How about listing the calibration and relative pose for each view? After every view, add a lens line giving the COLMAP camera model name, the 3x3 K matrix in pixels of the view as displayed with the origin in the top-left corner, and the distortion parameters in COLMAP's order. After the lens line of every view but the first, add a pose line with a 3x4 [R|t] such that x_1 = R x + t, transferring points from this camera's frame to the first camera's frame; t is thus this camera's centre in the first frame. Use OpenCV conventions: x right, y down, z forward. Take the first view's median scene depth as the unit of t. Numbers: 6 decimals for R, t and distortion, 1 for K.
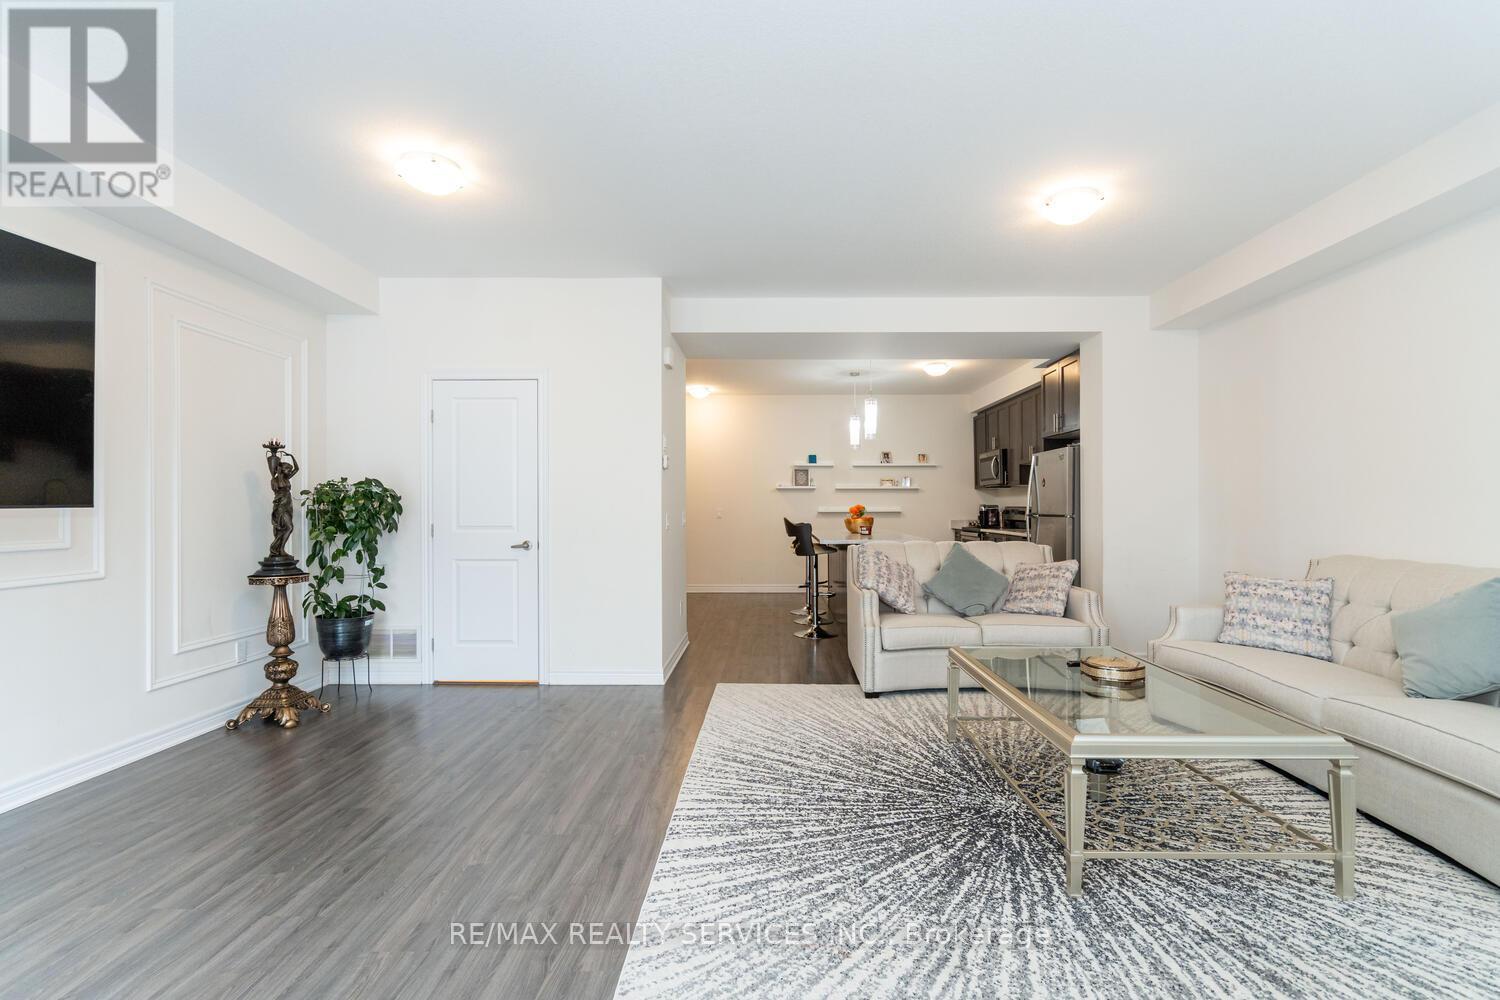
lens RADIAL K [[672.1, 0, 759.2], [0, 672.1, 500.9], [0, 0, 1]] dist [-0.004253, 0.003492]
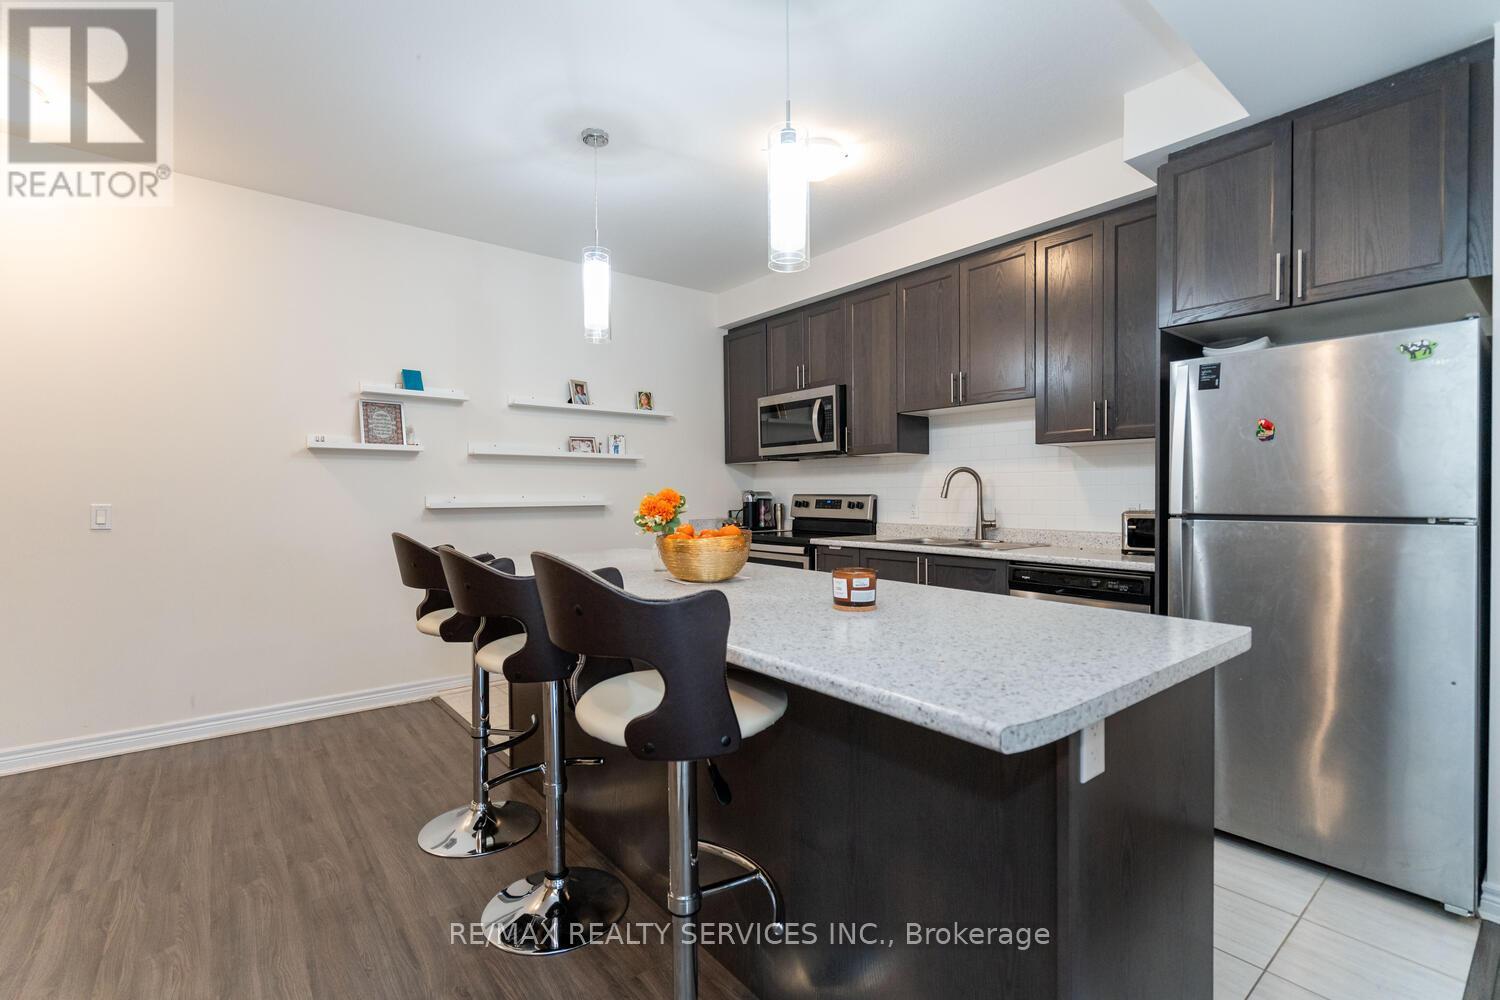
lens RADIAL K [[672.1, 0, 754.3], [0, 672.1, 495.9], [0, 0, 1]] dist [-0.004253, 0.003492]
pose [[0.767651, -0.003778, 0.640857, -0.065585], [-0.003259, 0.999947, 0.009799, 0.011387], [-0.640860, -0.009610, 0.767598, 1.586486]]
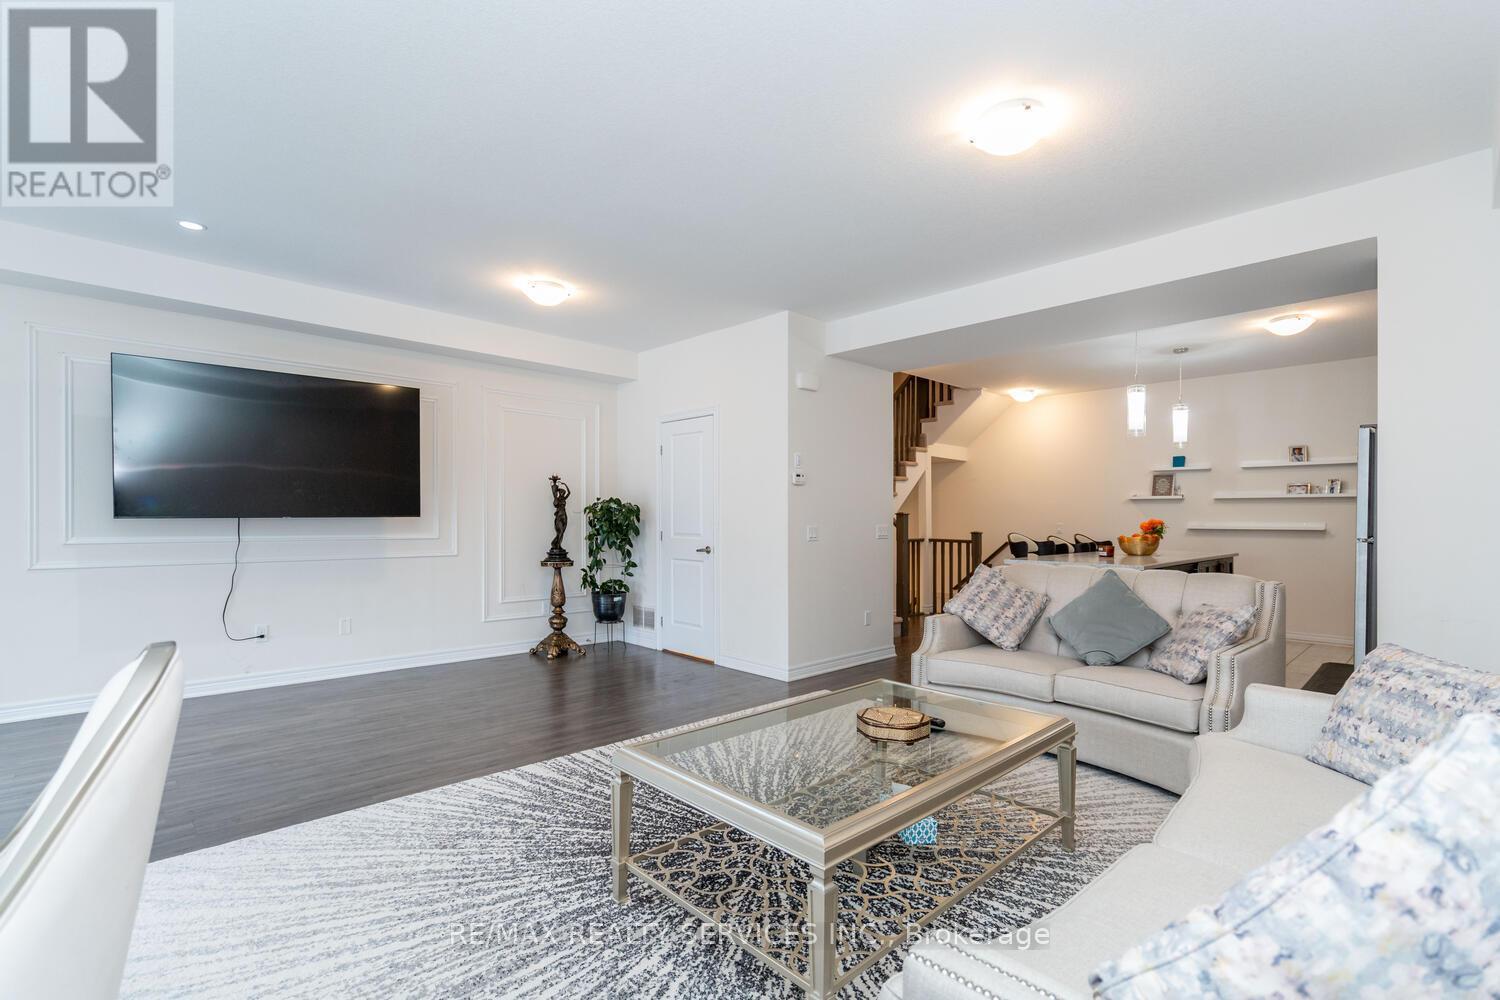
lens RADIAL K [[672.1, 0, 749.8], [0, 672.1, 515.9], [0, 0, 1]] dist [-0.004253, 0.003492]
pose [[0.699961, 0.003321, -0.714173, 0.831790], [-0.001545, 0.999994, 0.003136, -0.000475], [0.714179, -0.001092, 0.699962, 0.267074]]
